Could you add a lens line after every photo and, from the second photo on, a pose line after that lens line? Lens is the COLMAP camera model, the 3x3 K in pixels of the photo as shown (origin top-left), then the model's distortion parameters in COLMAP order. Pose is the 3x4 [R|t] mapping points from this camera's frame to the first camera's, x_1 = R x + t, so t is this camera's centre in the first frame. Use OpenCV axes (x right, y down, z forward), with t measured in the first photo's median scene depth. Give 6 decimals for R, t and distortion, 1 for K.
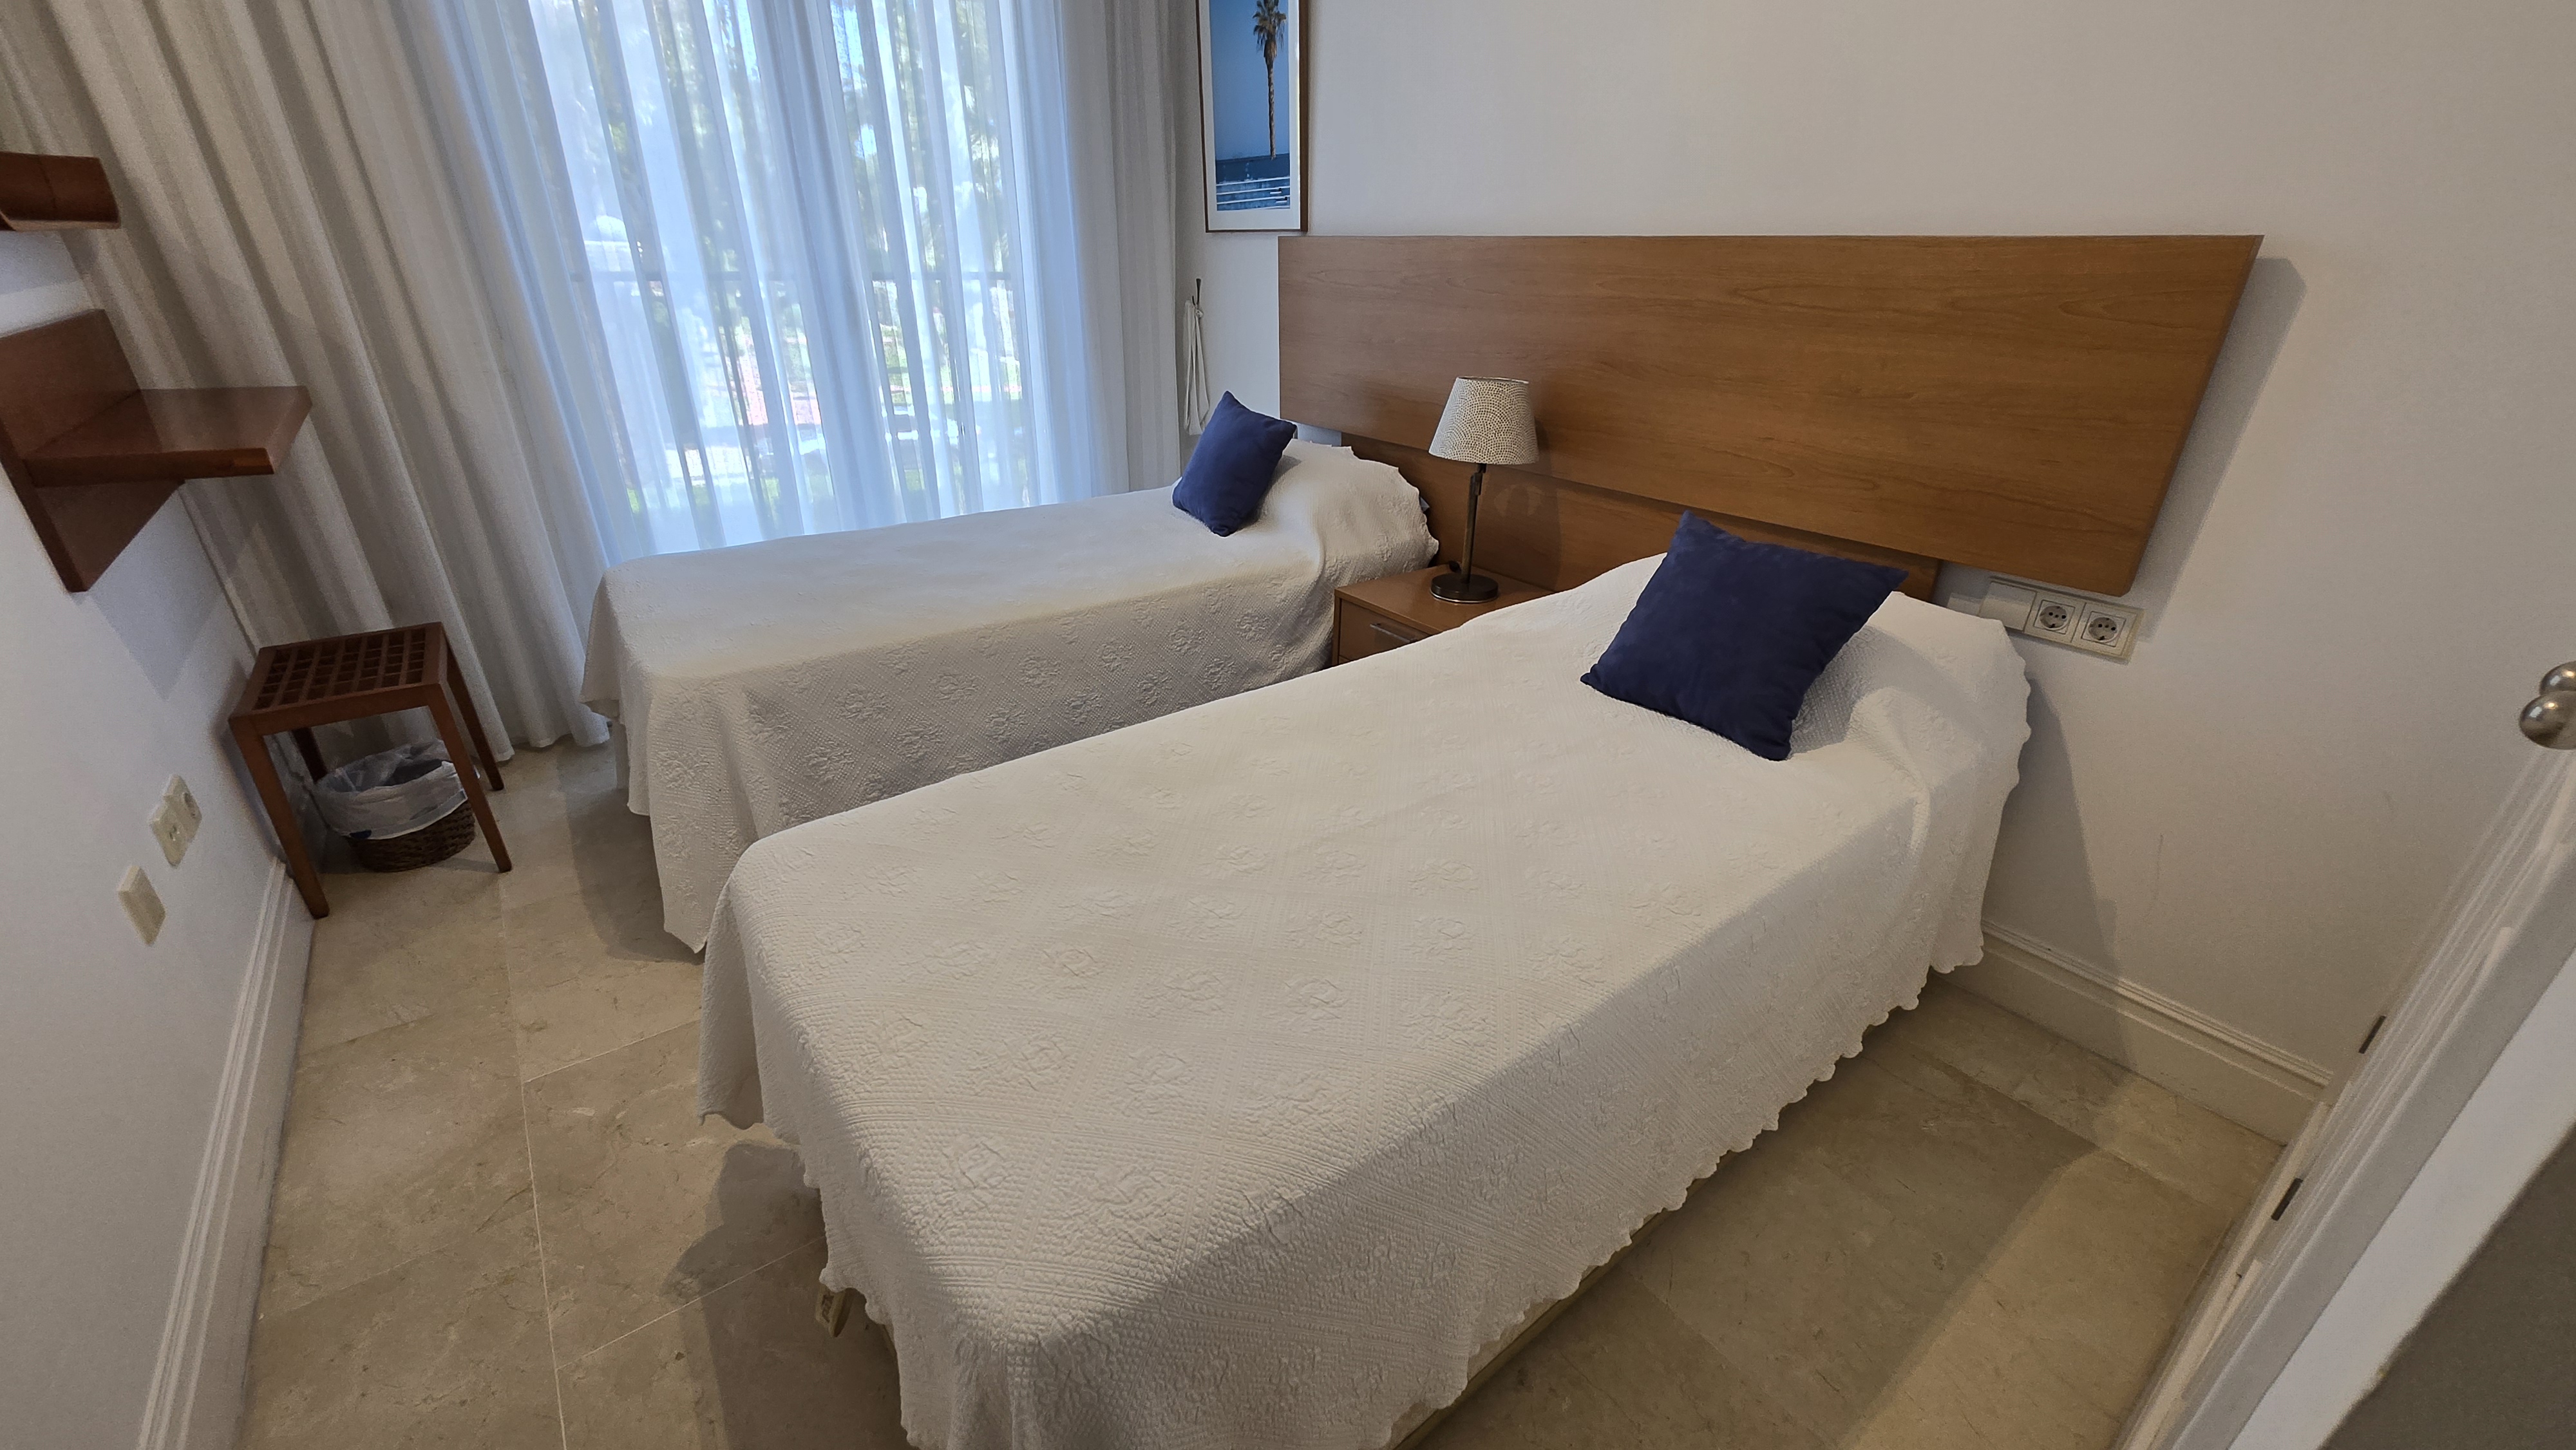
lens RADIAL K [[1008.7, 0, 1285.4], [0, 1008.7, 728.0], [0, 0, 1]] dist [-0.002607, -0.000156]
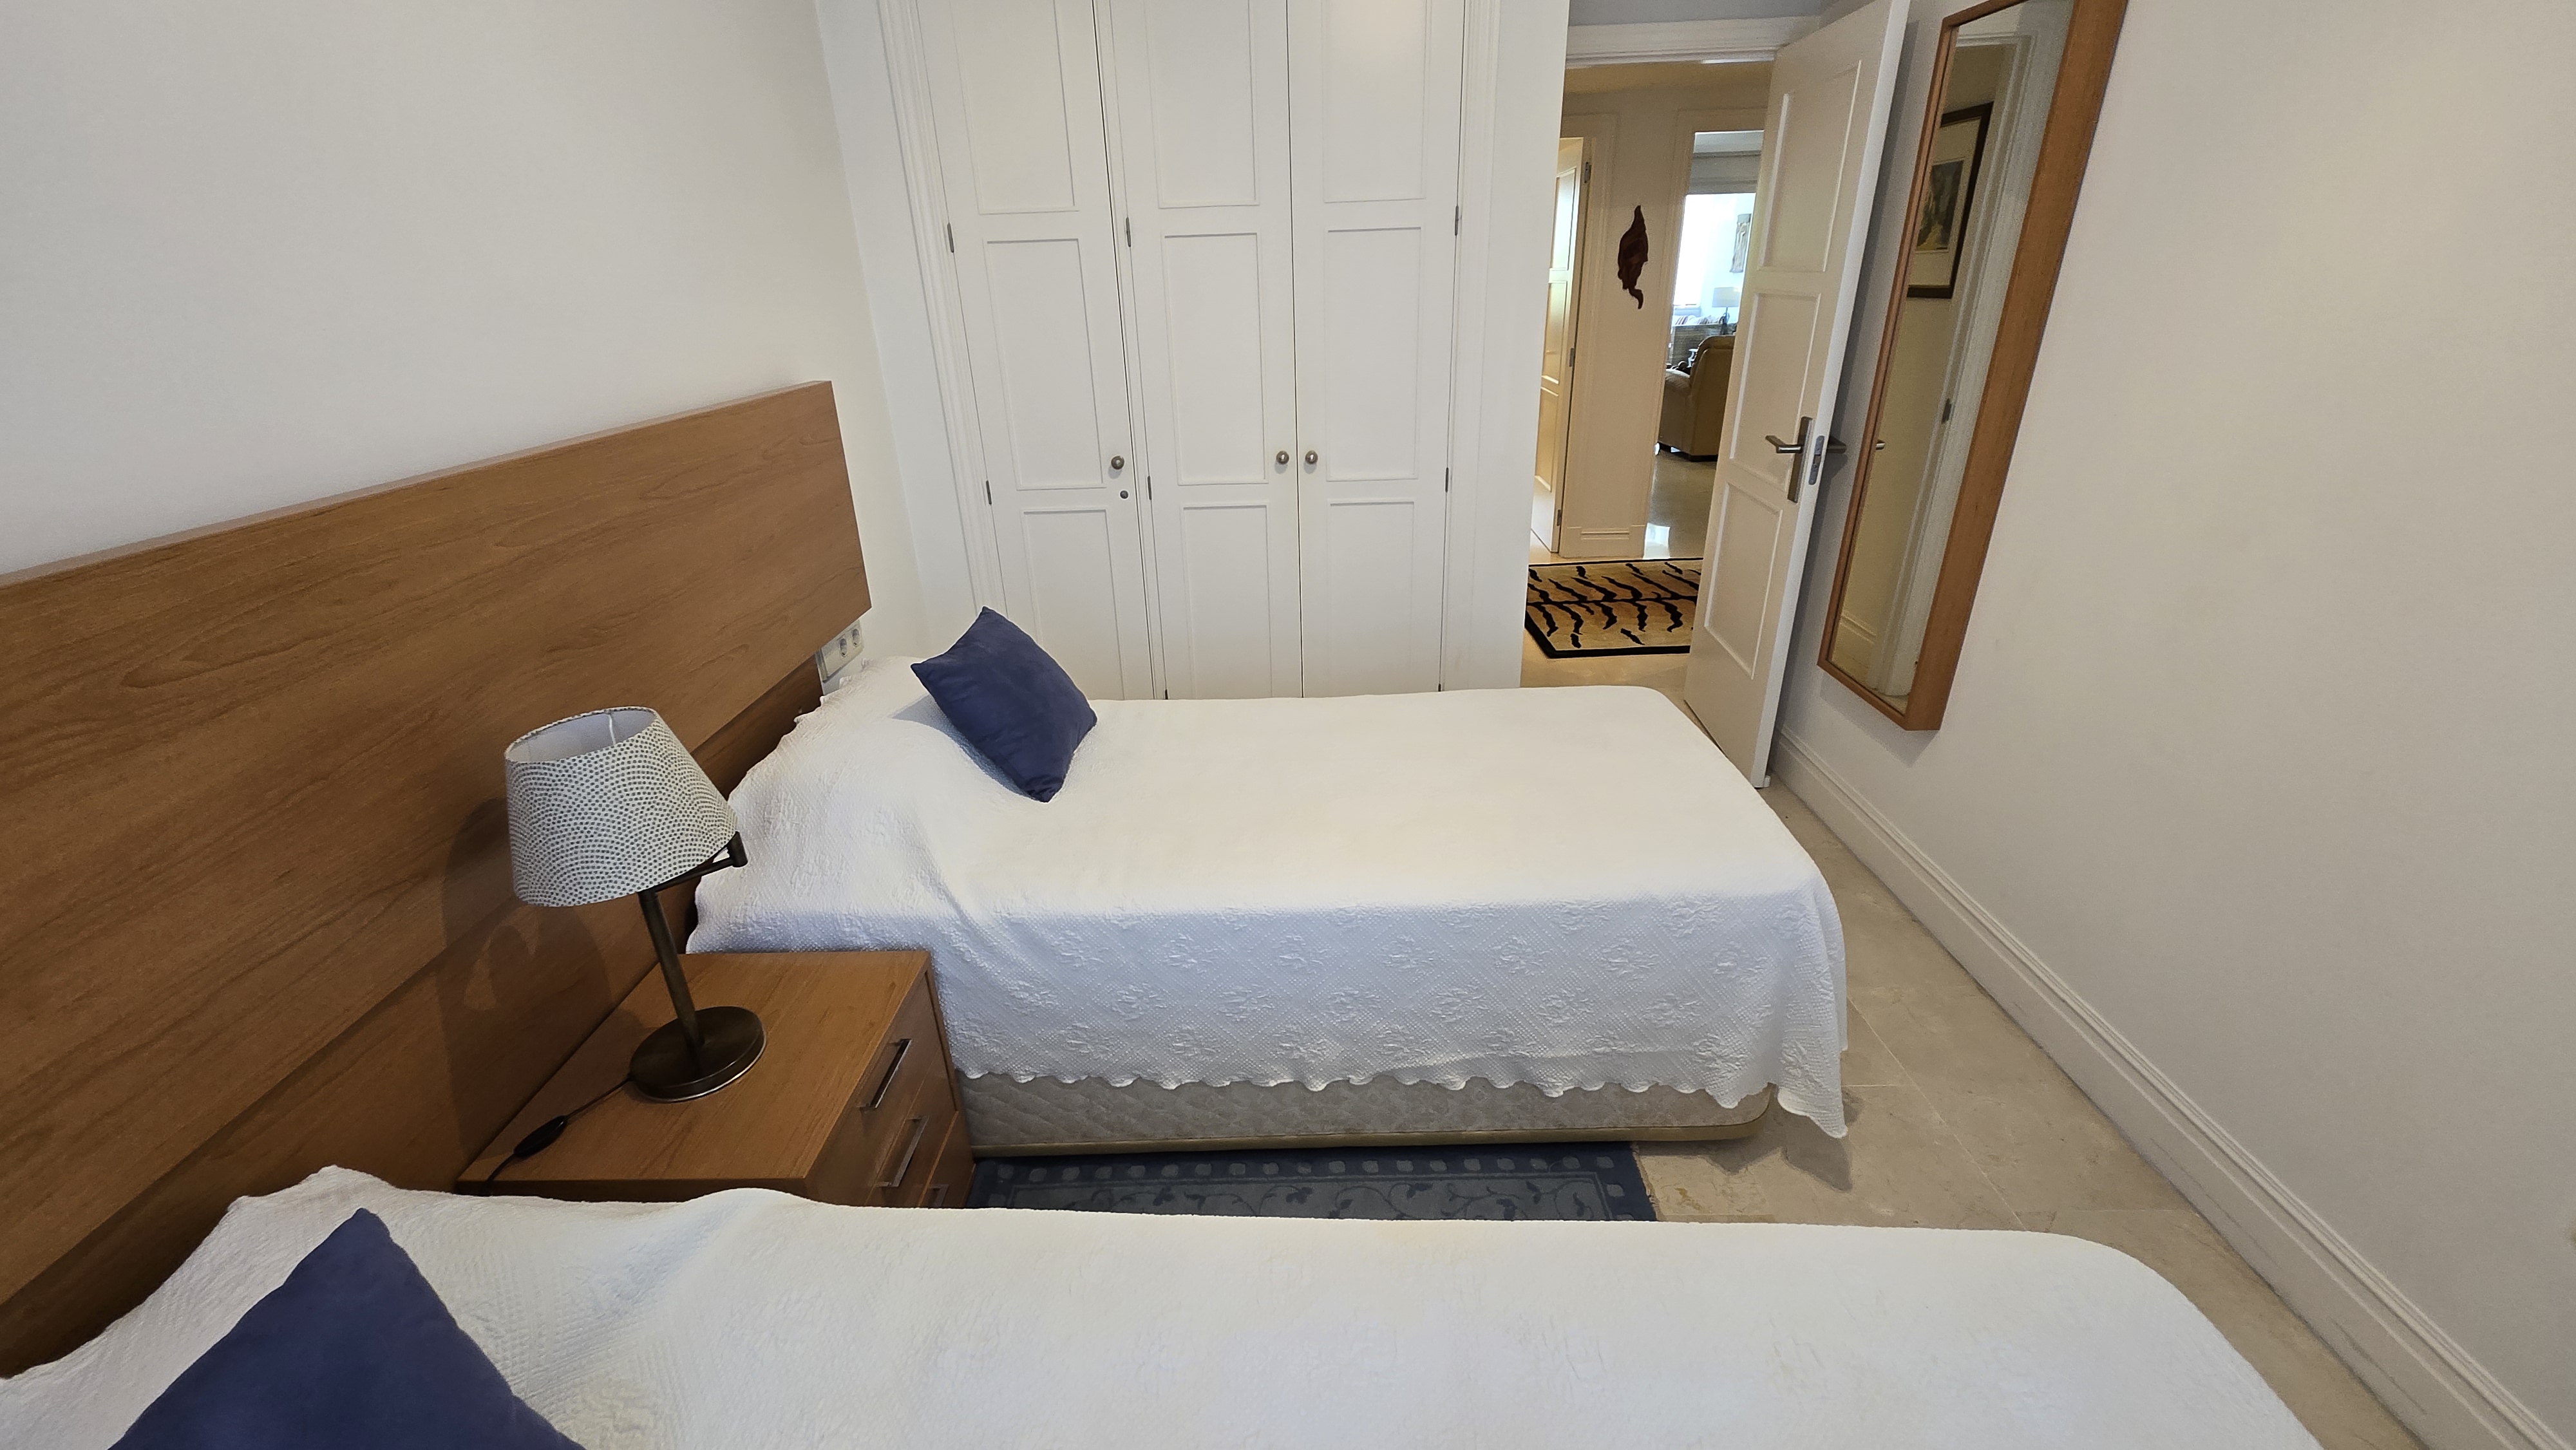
lens RADIAL K [[1008.7, 0, 1285.2], [0, 1008.7, 730.2], [0, 0, 1]] dist [-0.002607, -0.000156]
pose [[-0.790912, -0.241760, 0.562148, -0.459974], [0.285022, 0.667372, 0.688024, -0.710393], [-0.541499, 0.704391, -0.458926, 1.212439]]
